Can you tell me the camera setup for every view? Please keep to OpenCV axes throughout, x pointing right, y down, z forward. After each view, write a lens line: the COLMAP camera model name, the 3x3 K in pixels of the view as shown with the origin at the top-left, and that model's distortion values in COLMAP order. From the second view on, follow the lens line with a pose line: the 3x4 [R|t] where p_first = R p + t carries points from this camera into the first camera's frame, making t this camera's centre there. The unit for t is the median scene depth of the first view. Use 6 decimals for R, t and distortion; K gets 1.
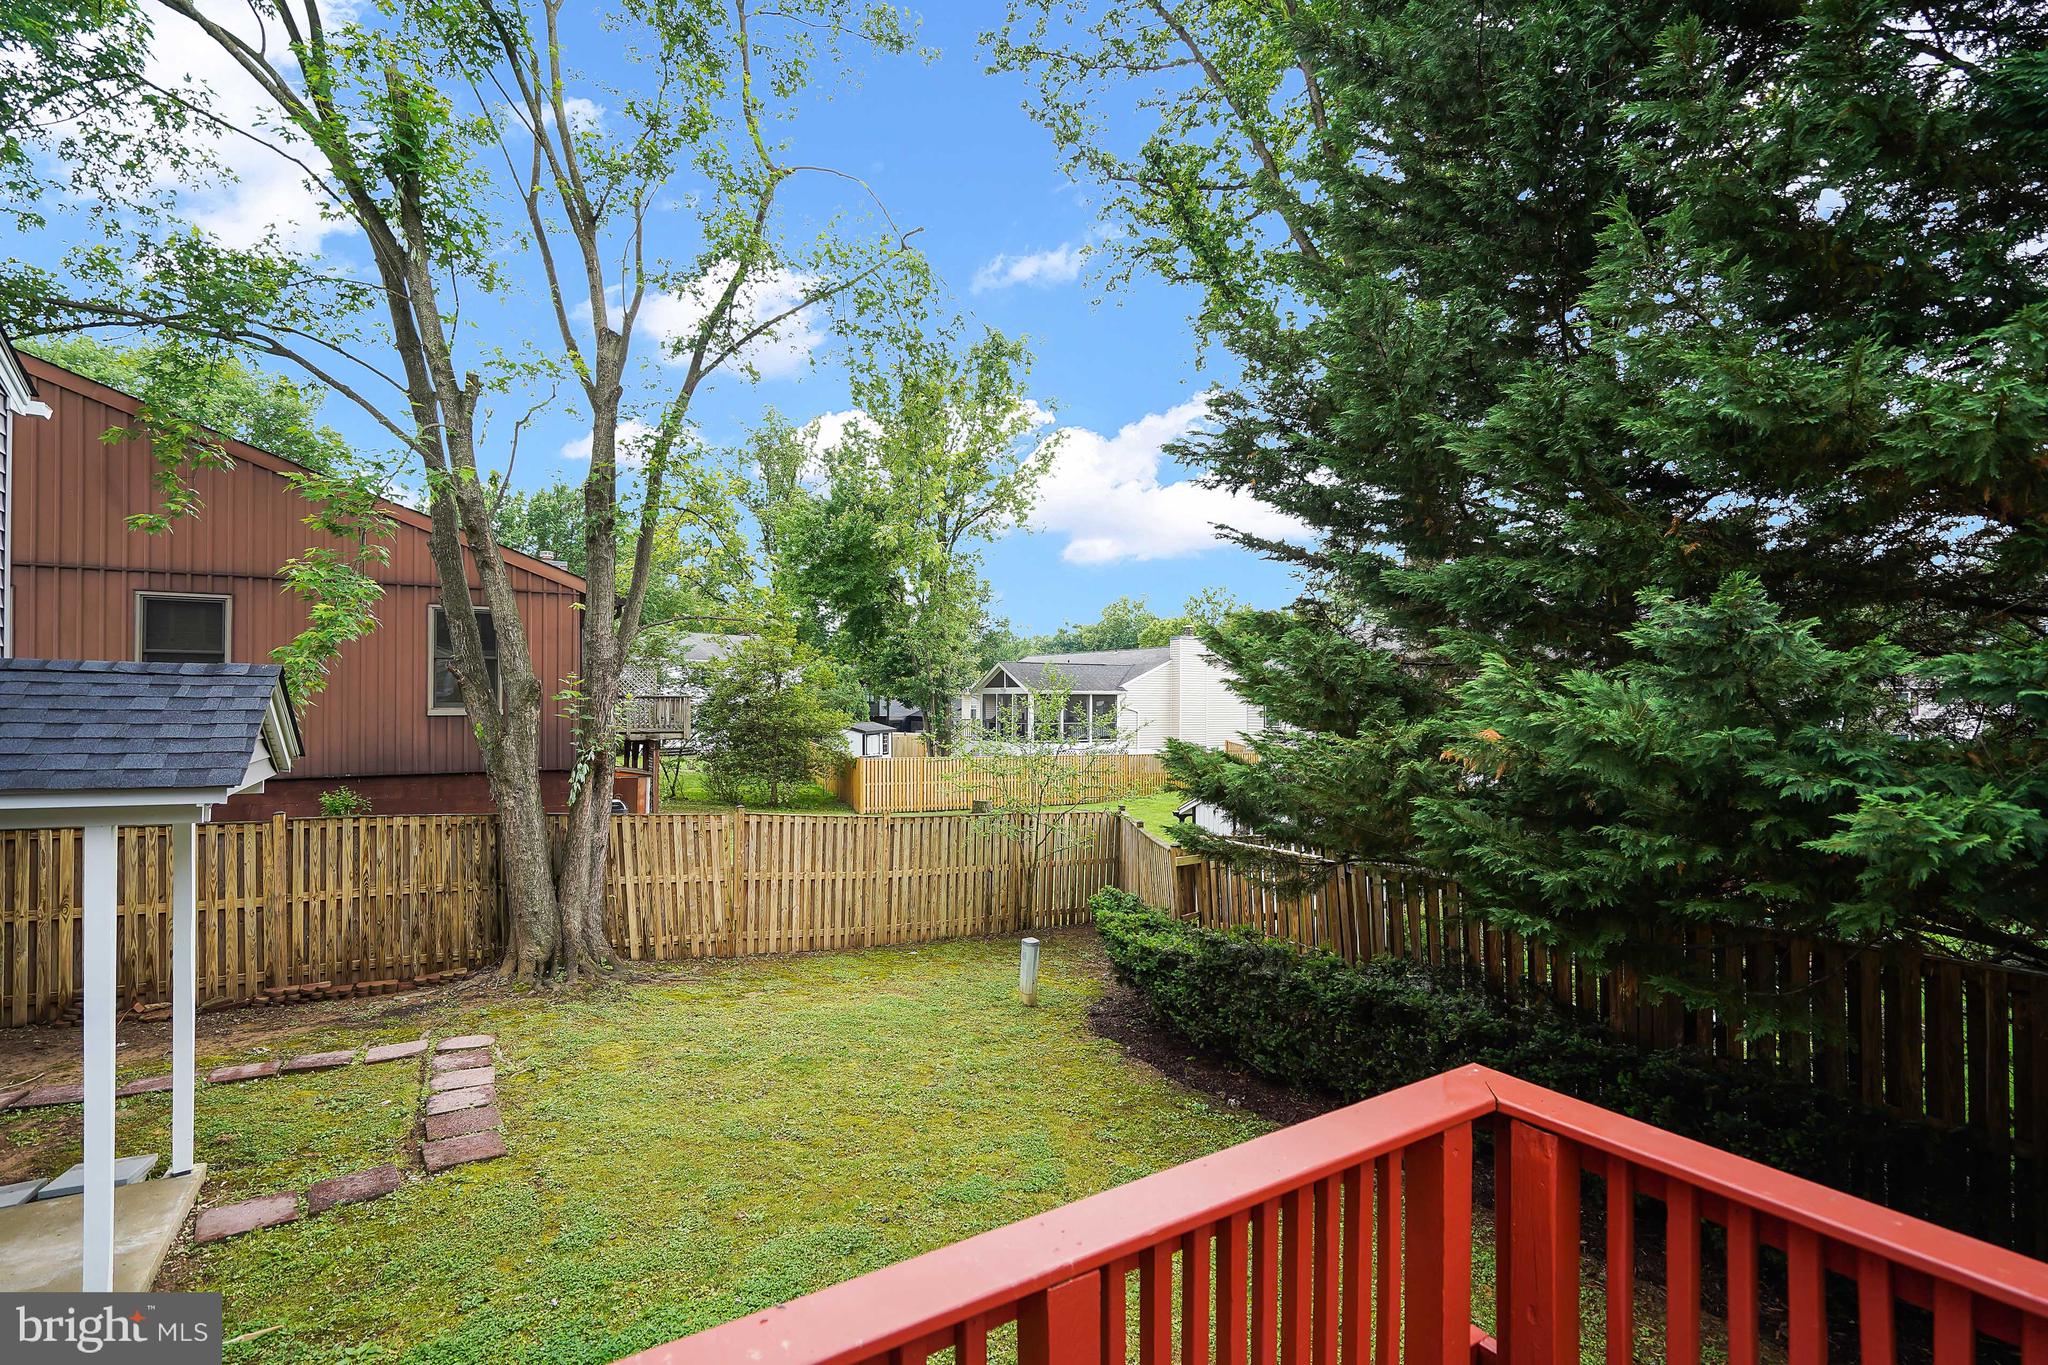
lens RADIAL K [[930.3, 0, 1023.4], [0, 930.3, 698.0], [0, 0, 1]] dist [-0.001730, -0.000579]
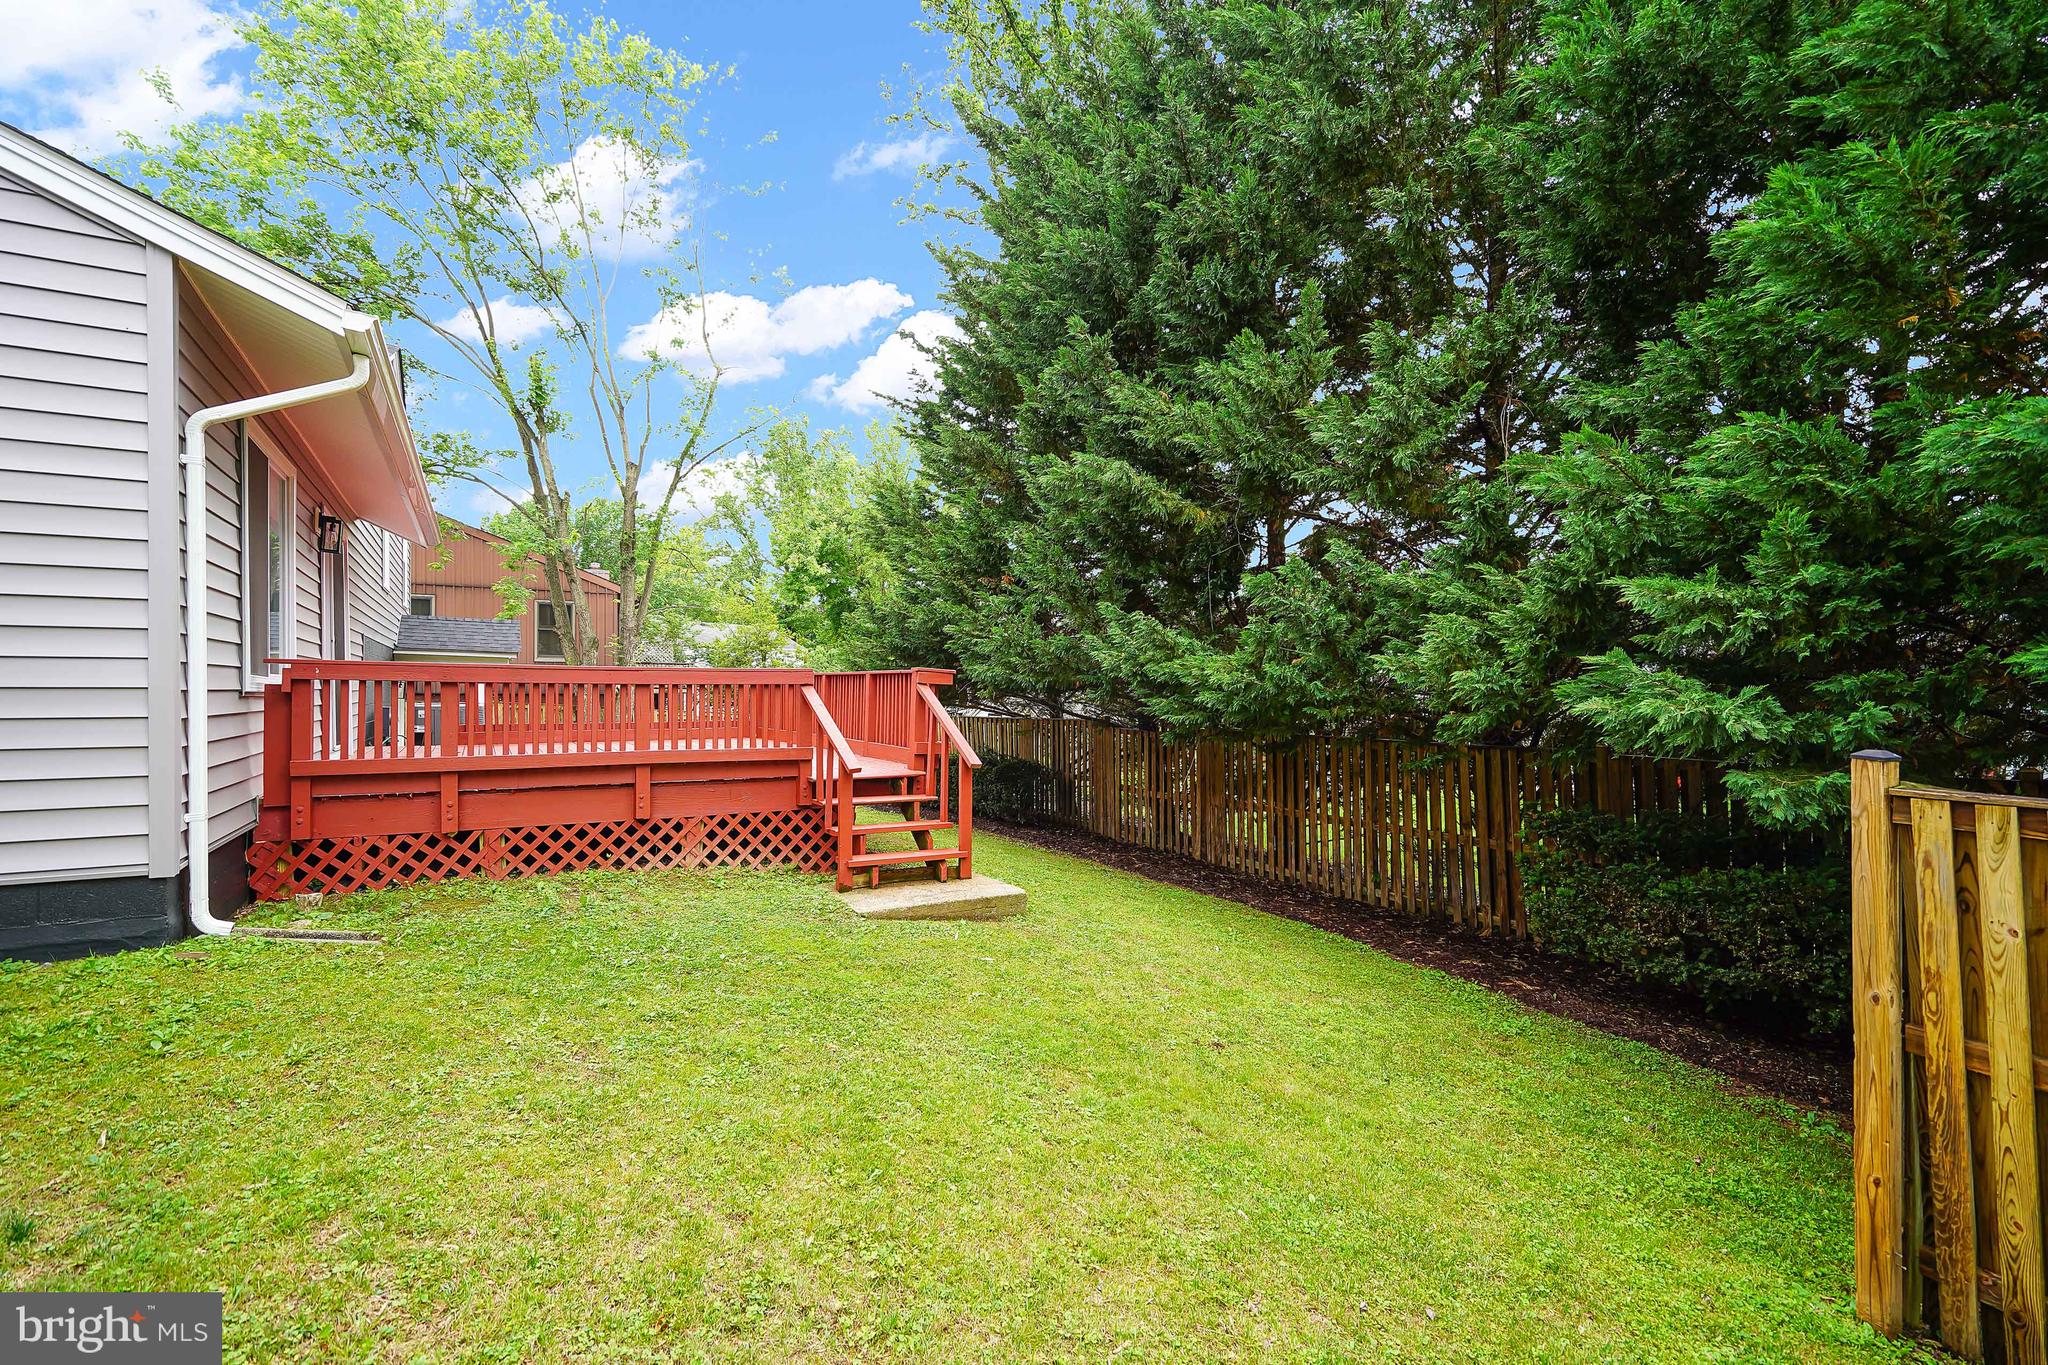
lens RADIAL K [[930.3, 0, 1023.4], [0, 930.3, 698.0], [0, 0, 1]] dist [-0.001730, -0.000579]
pose [[0.999389, -0.000600, -0.034951, 0.311156], [0.000799, 0.999984, 0.005664, 0.067338], [0.034947, -0.005688, 0.999373, -0.648023]]
